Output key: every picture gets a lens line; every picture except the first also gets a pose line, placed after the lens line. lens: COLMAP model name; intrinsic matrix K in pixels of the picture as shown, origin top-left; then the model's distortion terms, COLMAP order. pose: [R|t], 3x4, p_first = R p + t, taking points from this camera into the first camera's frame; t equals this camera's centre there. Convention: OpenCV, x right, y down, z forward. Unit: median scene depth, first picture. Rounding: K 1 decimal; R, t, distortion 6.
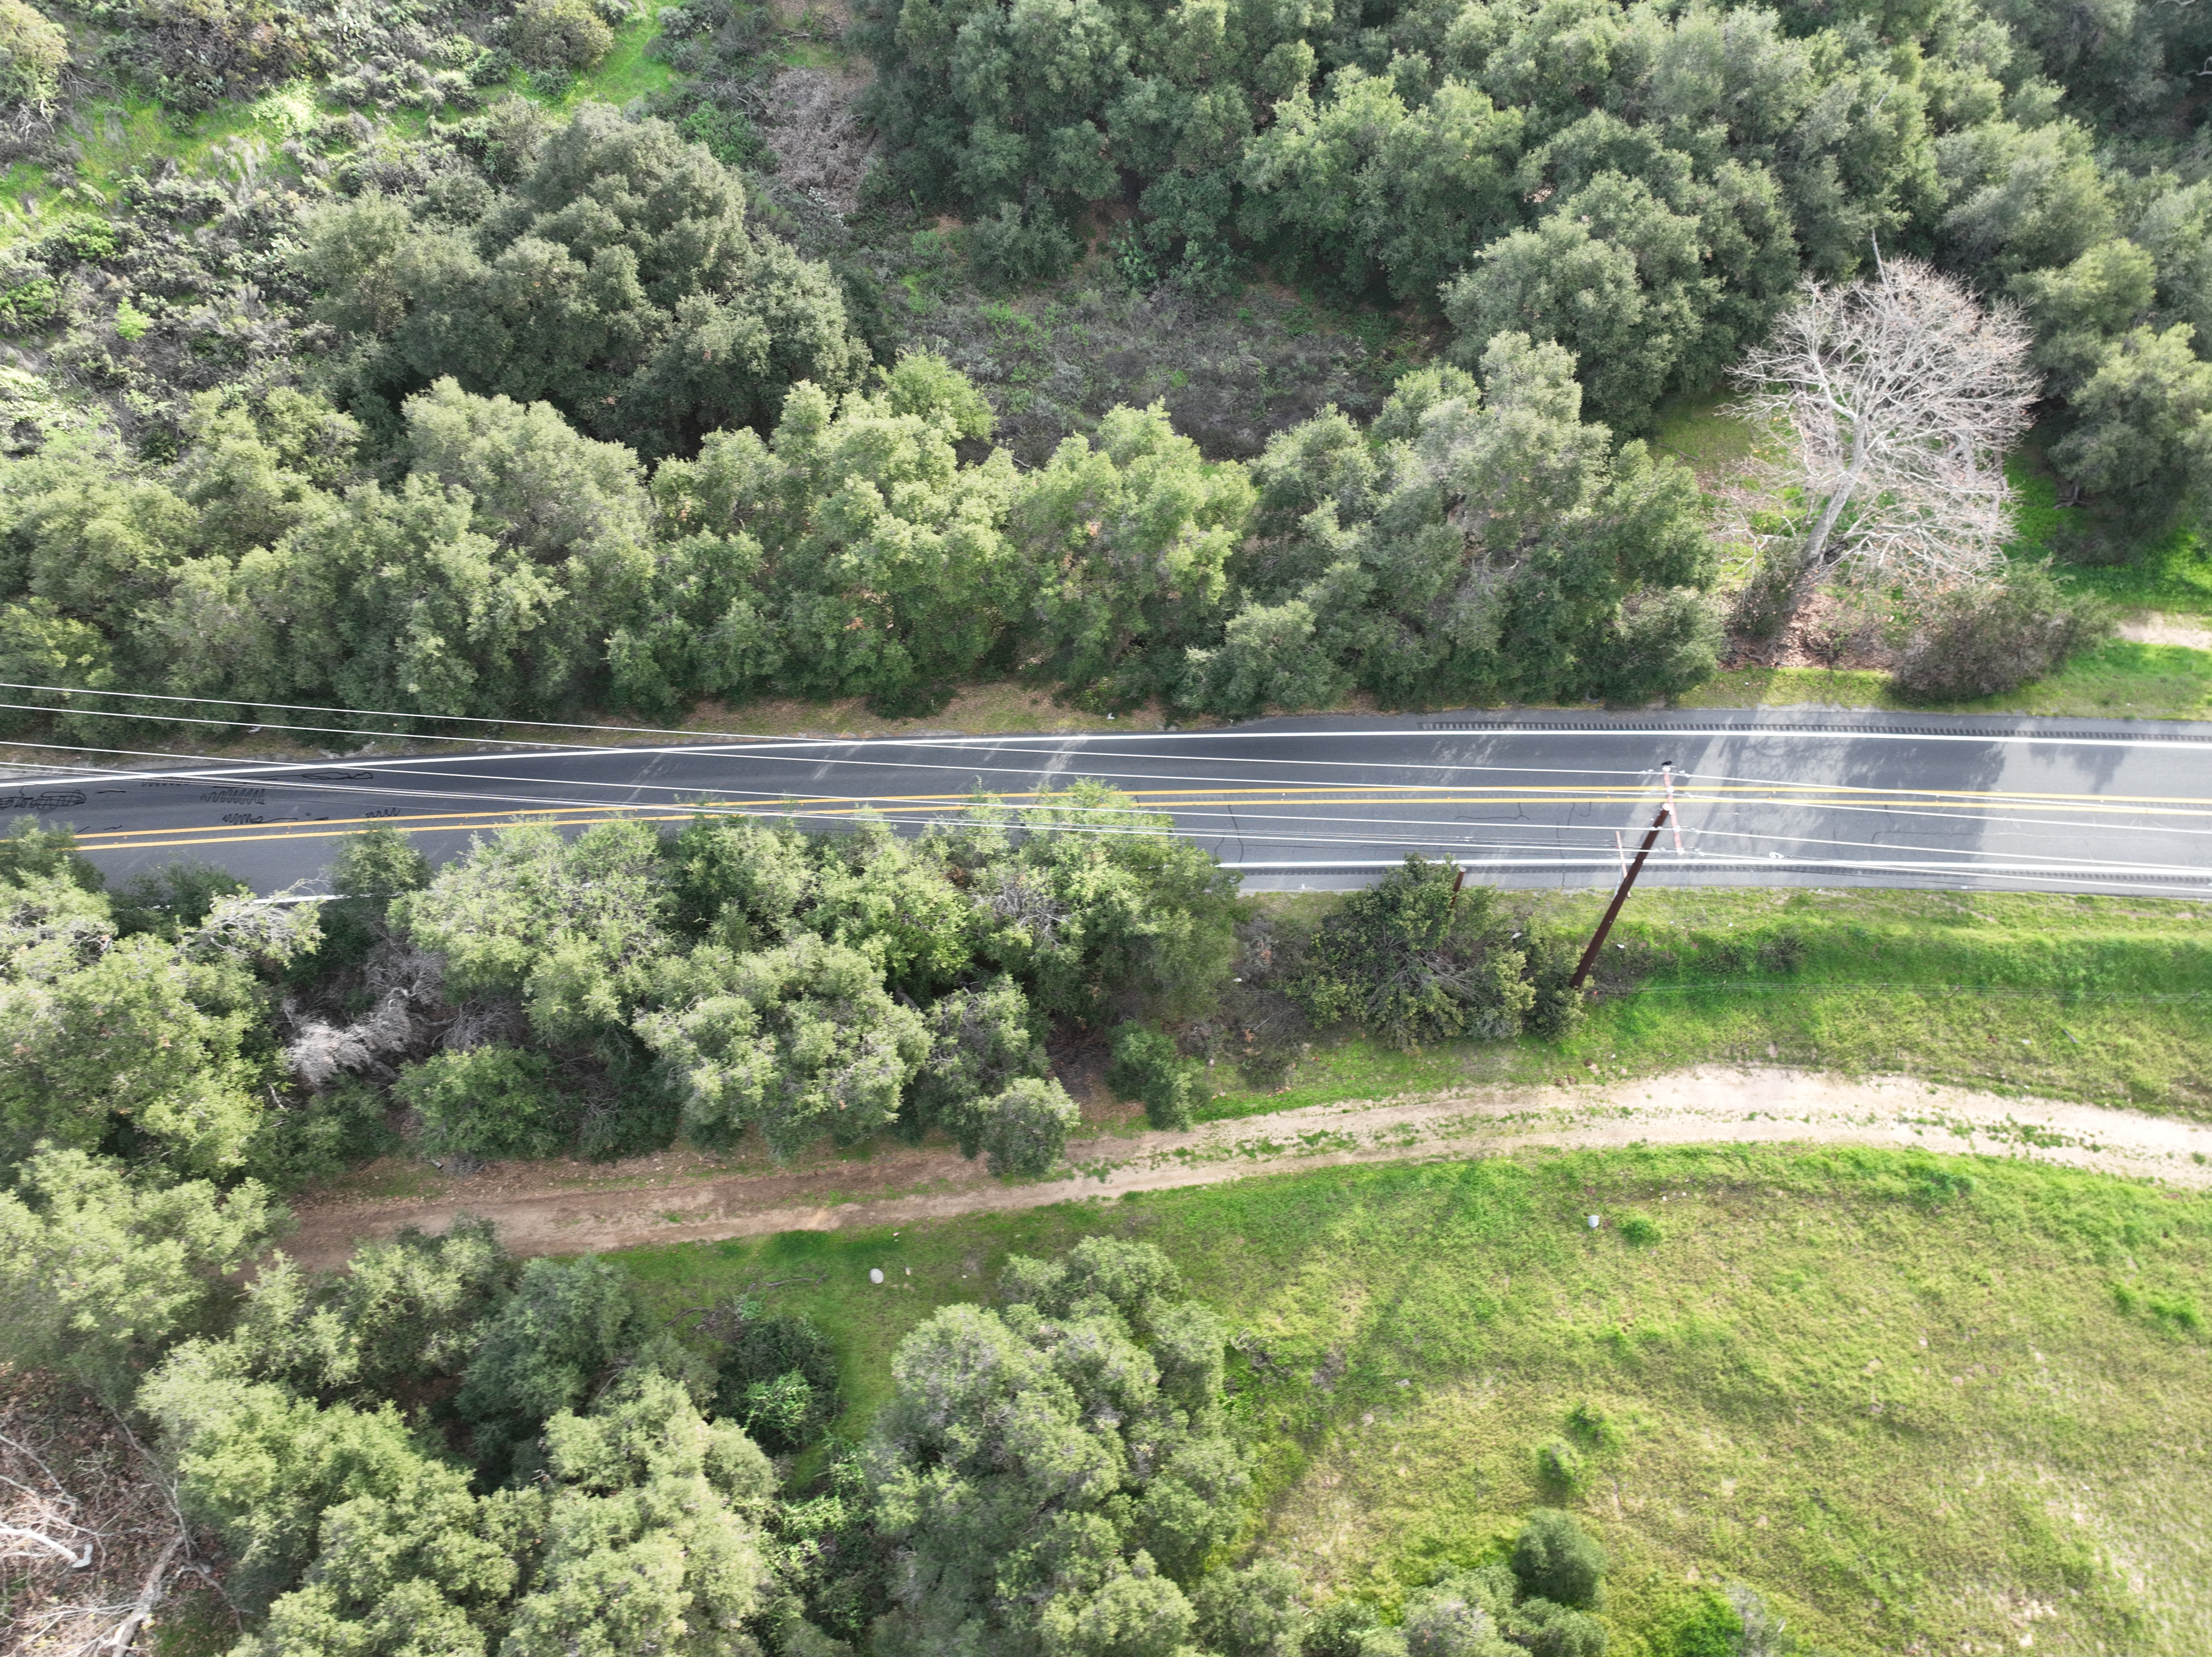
lens RADIAL K [[1549.5, 0, 1106.0], [0, 1549.5, 828.5], [0, 0, 1]] dist [0.006509, 0.015845]
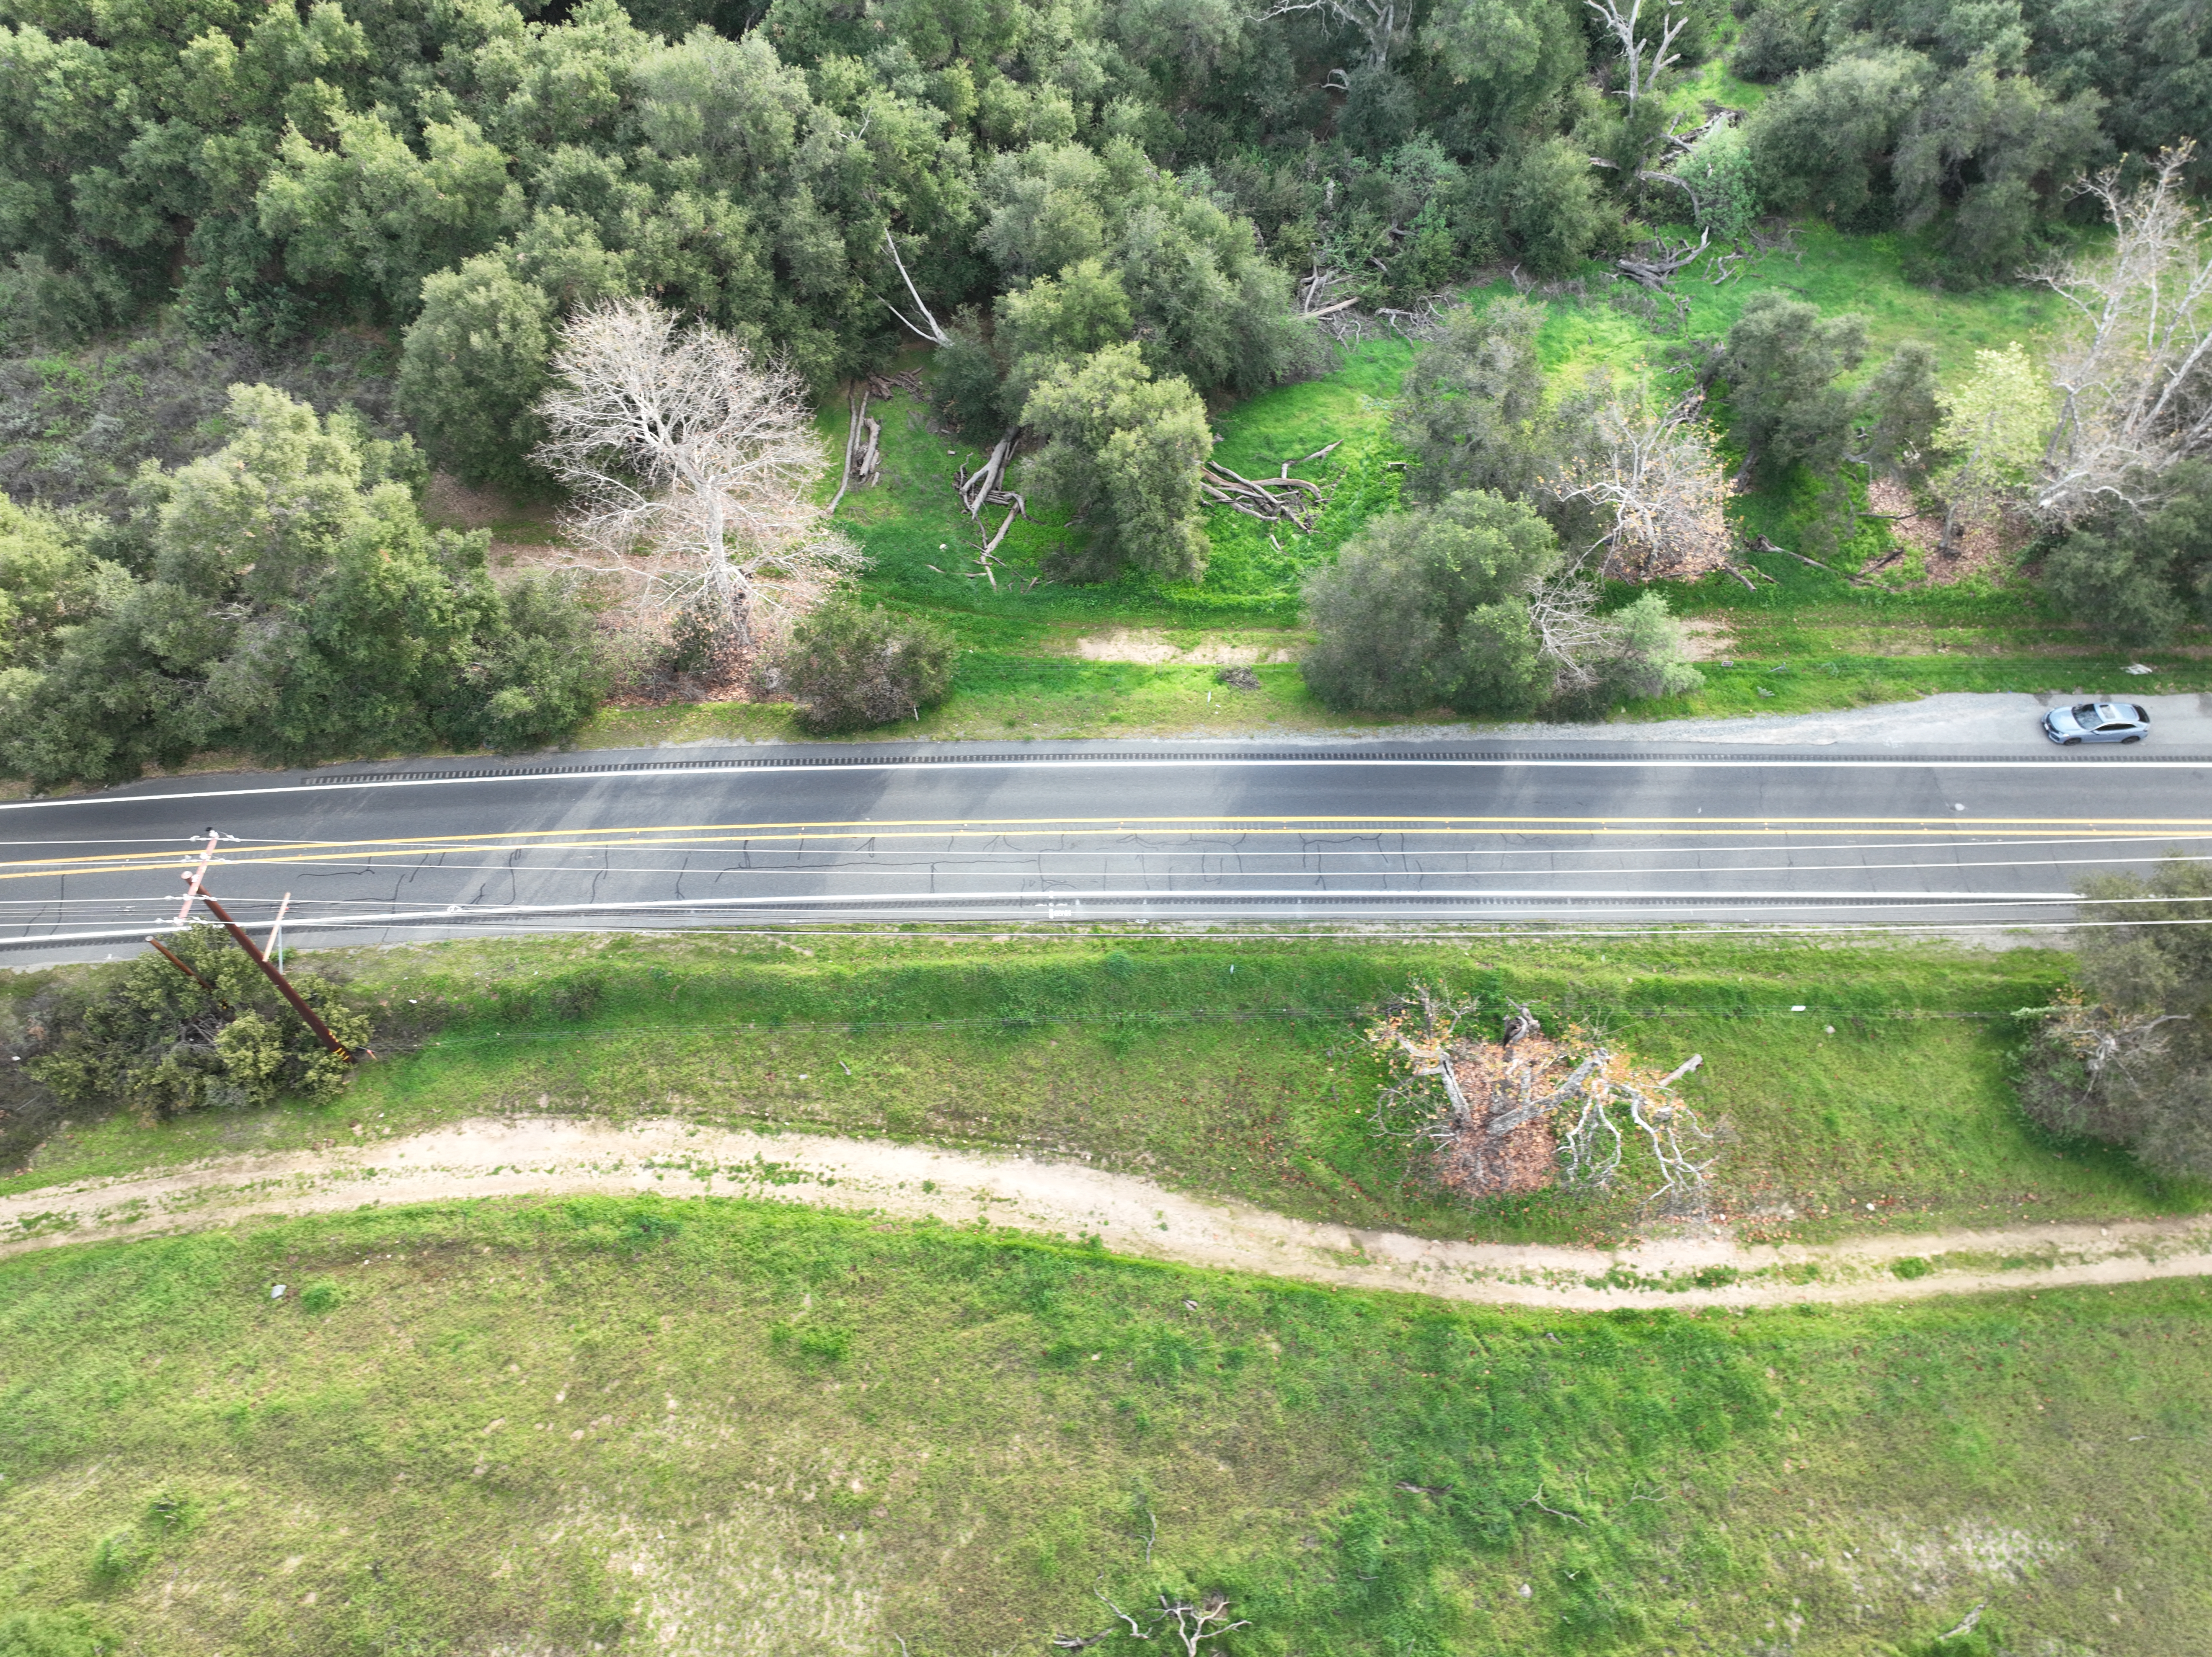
lens RADIAL K [[1549.5, 0, 1106.0], [0, 1549.5, 828.5], [0, 0, 1]] dist [0.006509, 0.015845]
pose [[0.998384, -0.050000, 0.027010, 0.768736], [0.050041, 0.998747, -0.000820, -0.011273], [-0.026935, 0.002171, 0.999635, 0.002432]]
